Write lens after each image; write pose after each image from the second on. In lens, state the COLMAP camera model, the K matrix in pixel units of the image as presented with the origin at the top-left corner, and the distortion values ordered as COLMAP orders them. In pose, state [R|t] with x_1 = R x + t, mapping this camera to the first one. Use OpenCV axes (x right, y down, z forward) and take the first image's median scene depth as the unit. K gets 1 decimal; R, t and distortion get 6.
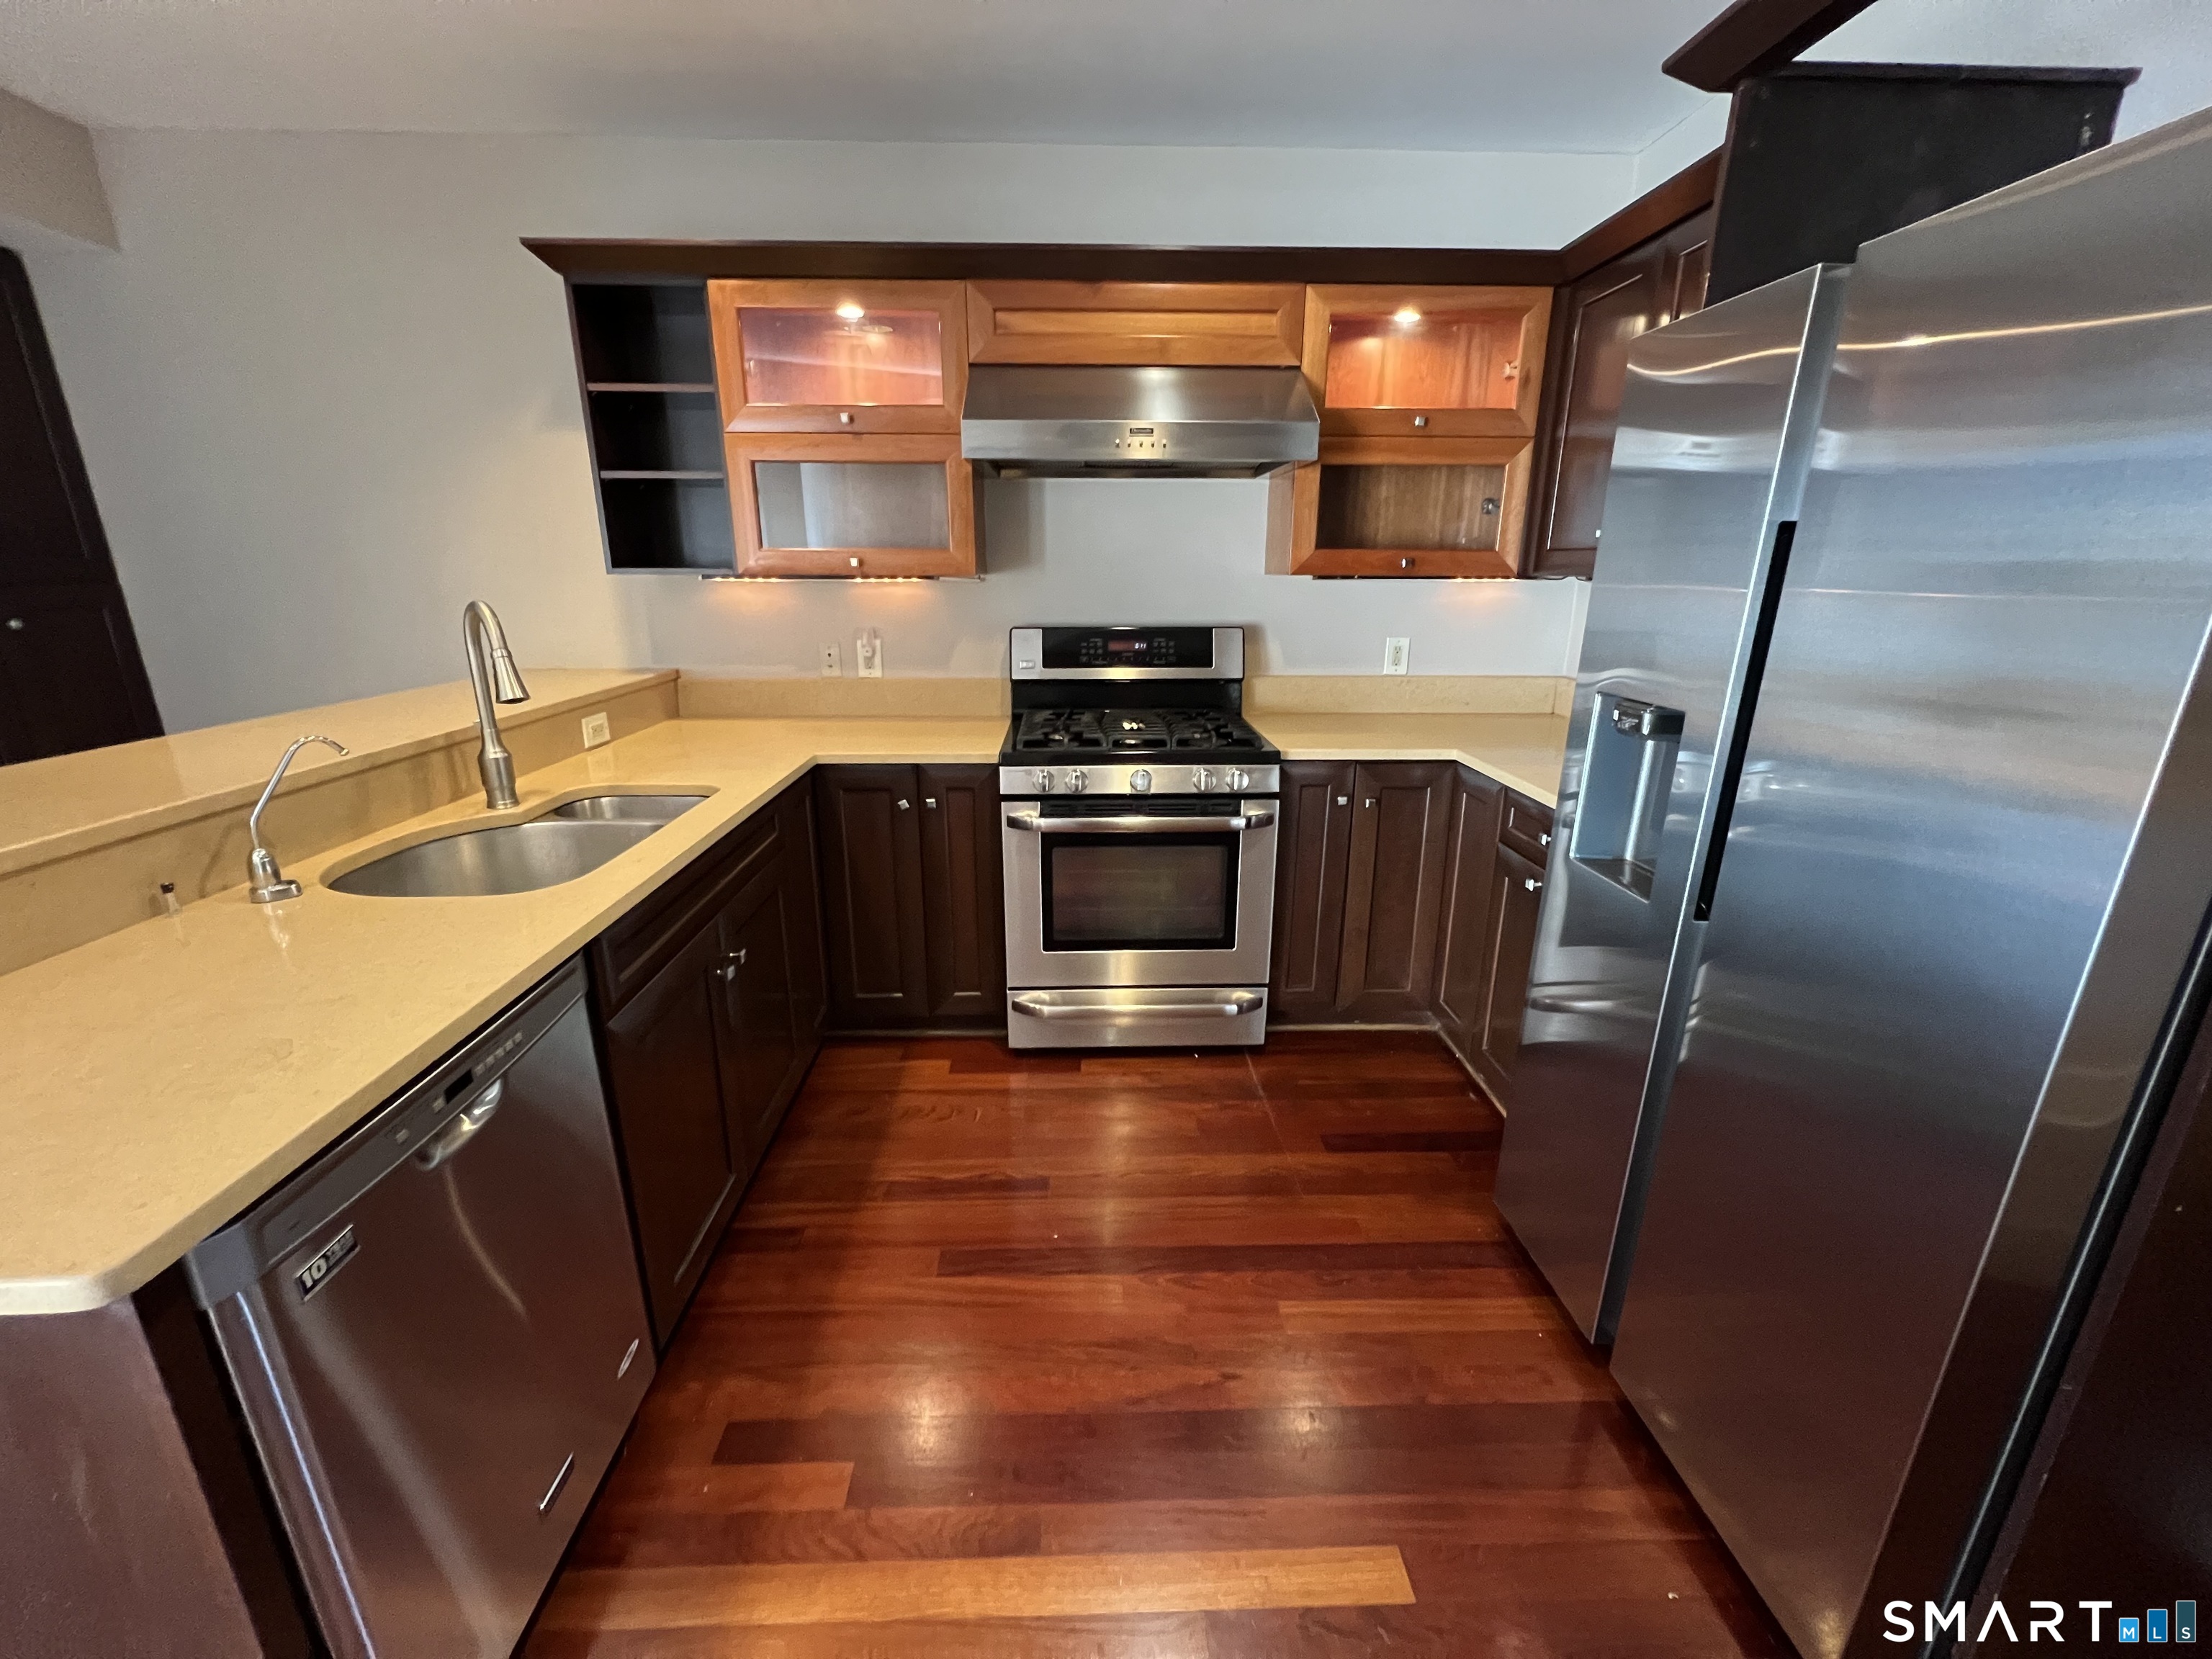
lens RADIAL K [[890.6, 0, 1103.7], [0, 890.6, 833.1], [0, 0, 1]] dist [-0.002504, -0.000098]
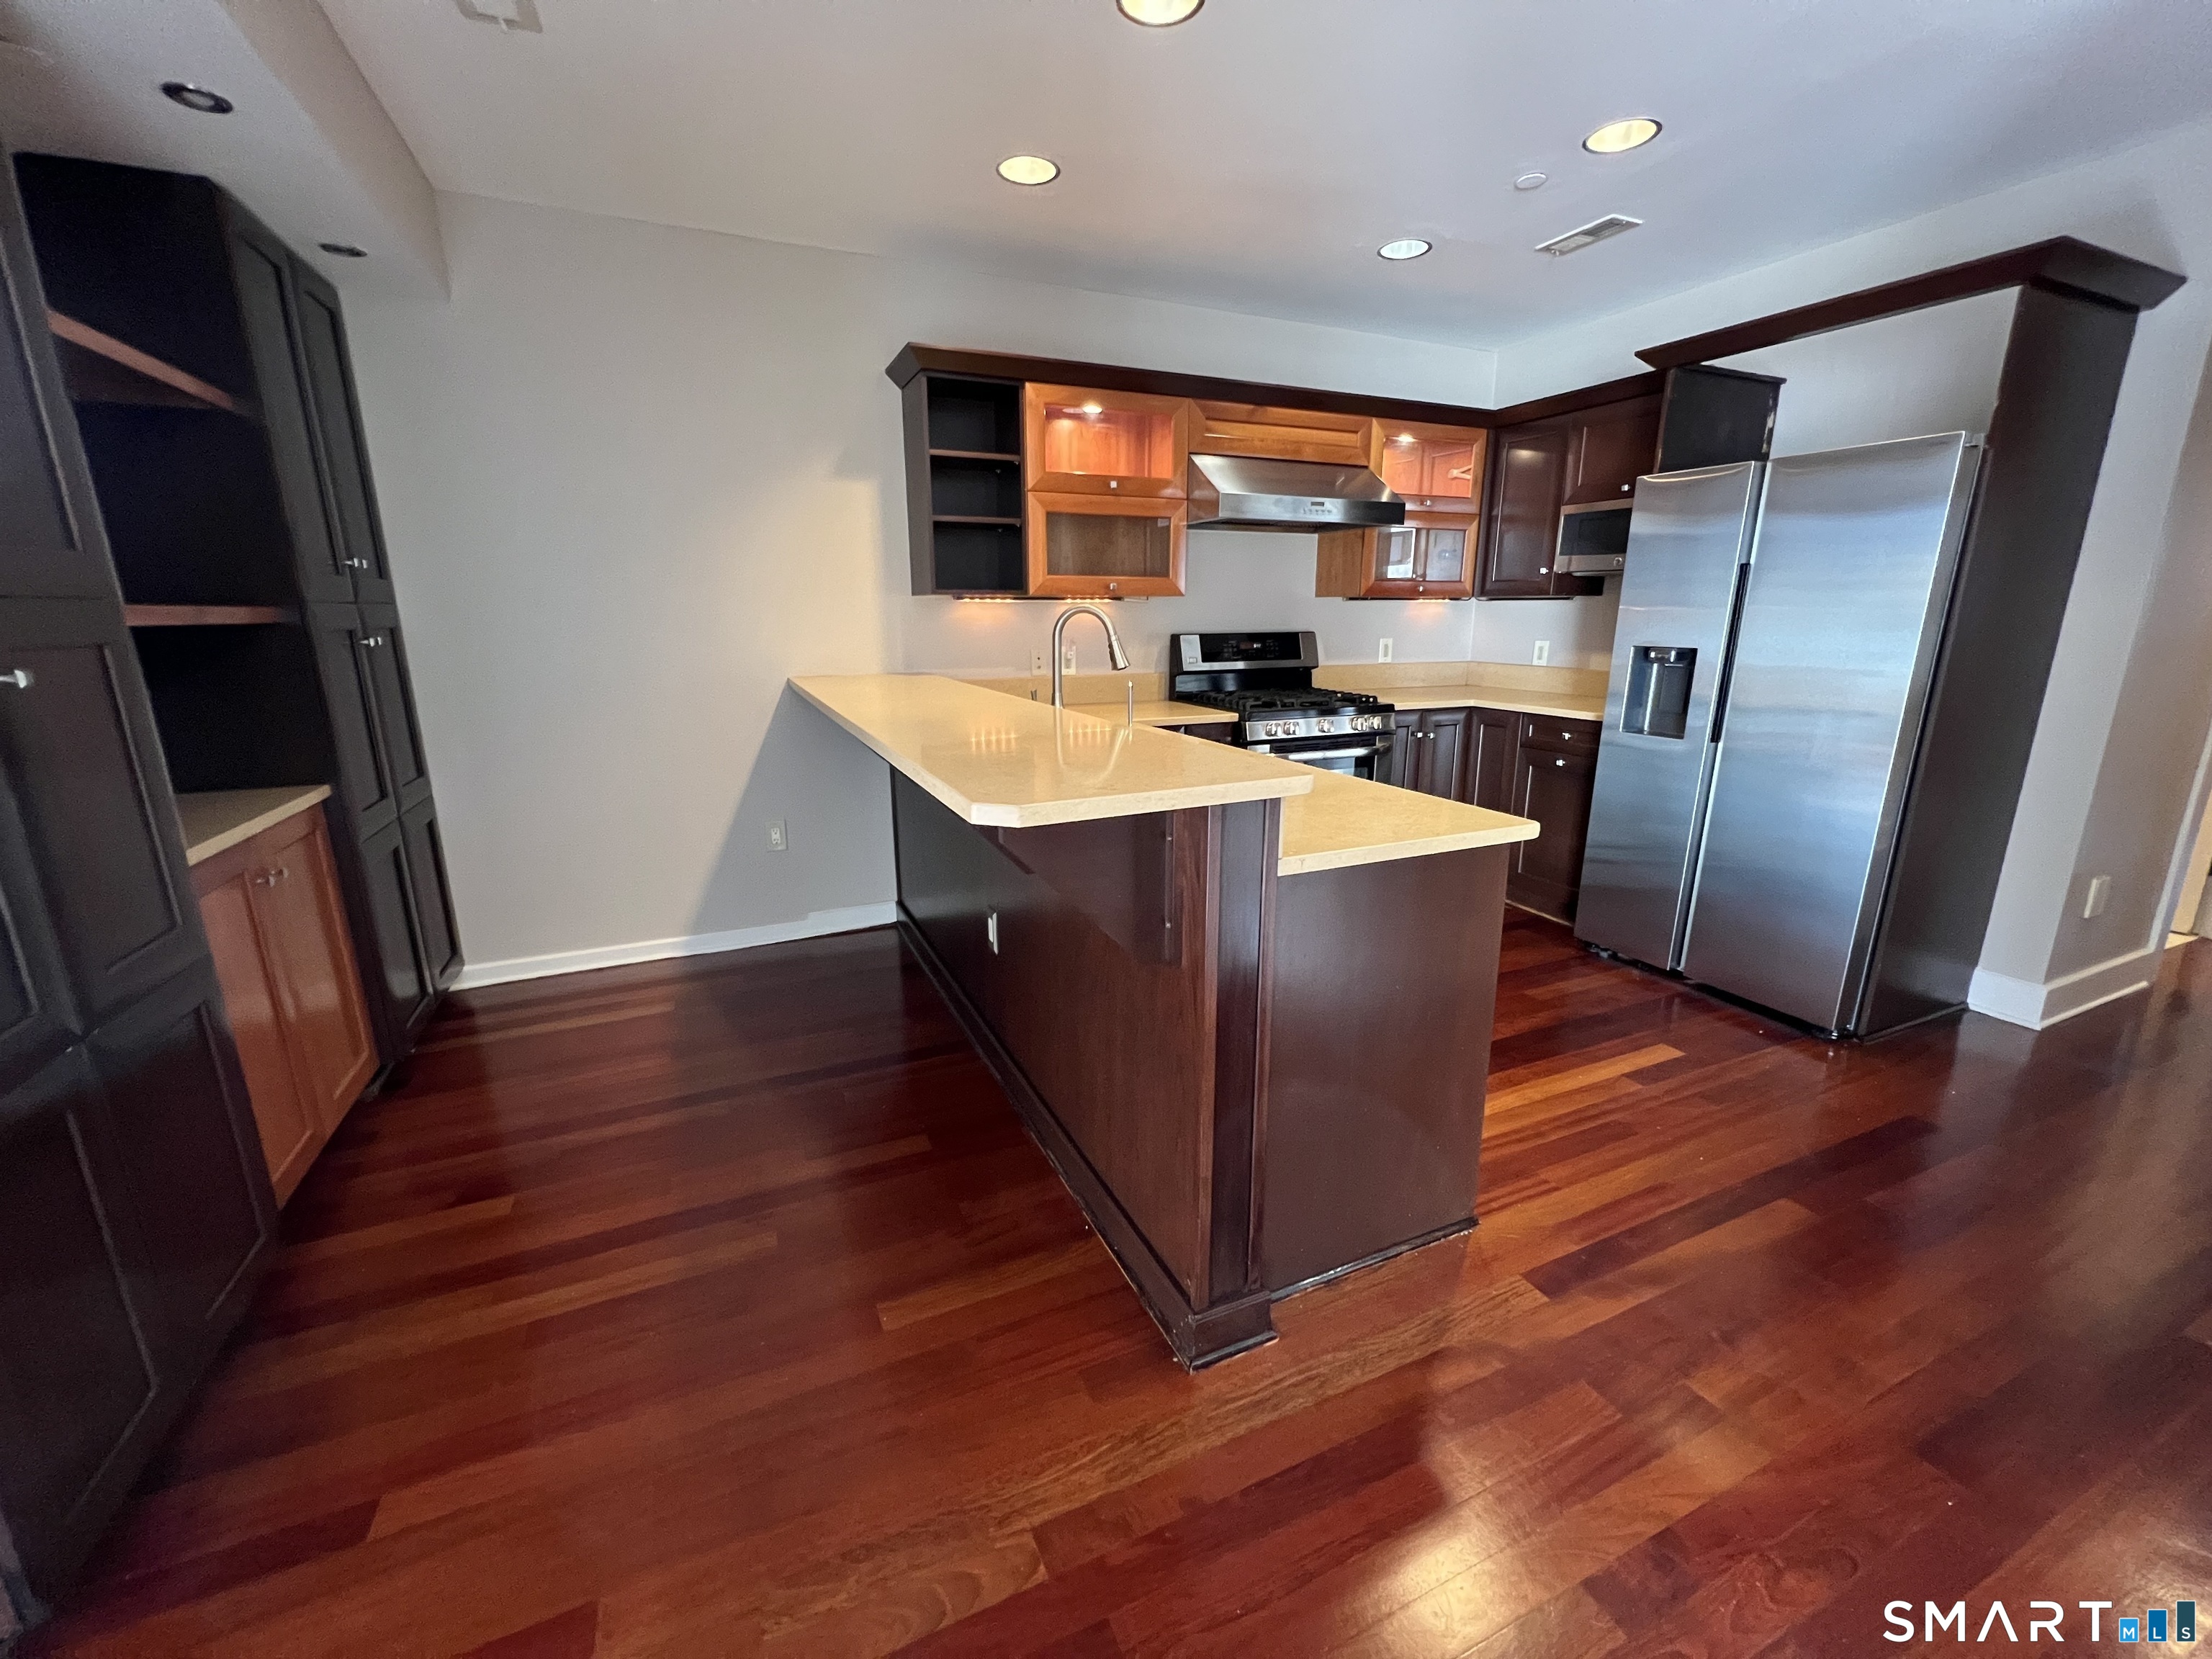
lens RADIAL K [[890.6, 0, 1108.2], [0, 890.6, 828.1], [0, 0, 1]] dist [-0.002504, -0.000098]
pose [[0.925649, -0.093533, 0.366642, -0.813878], [0.110742, 0.993505, -0.026135, 0.104055], [-0.361816, 0.064795, 0.929995, -0.258575]]
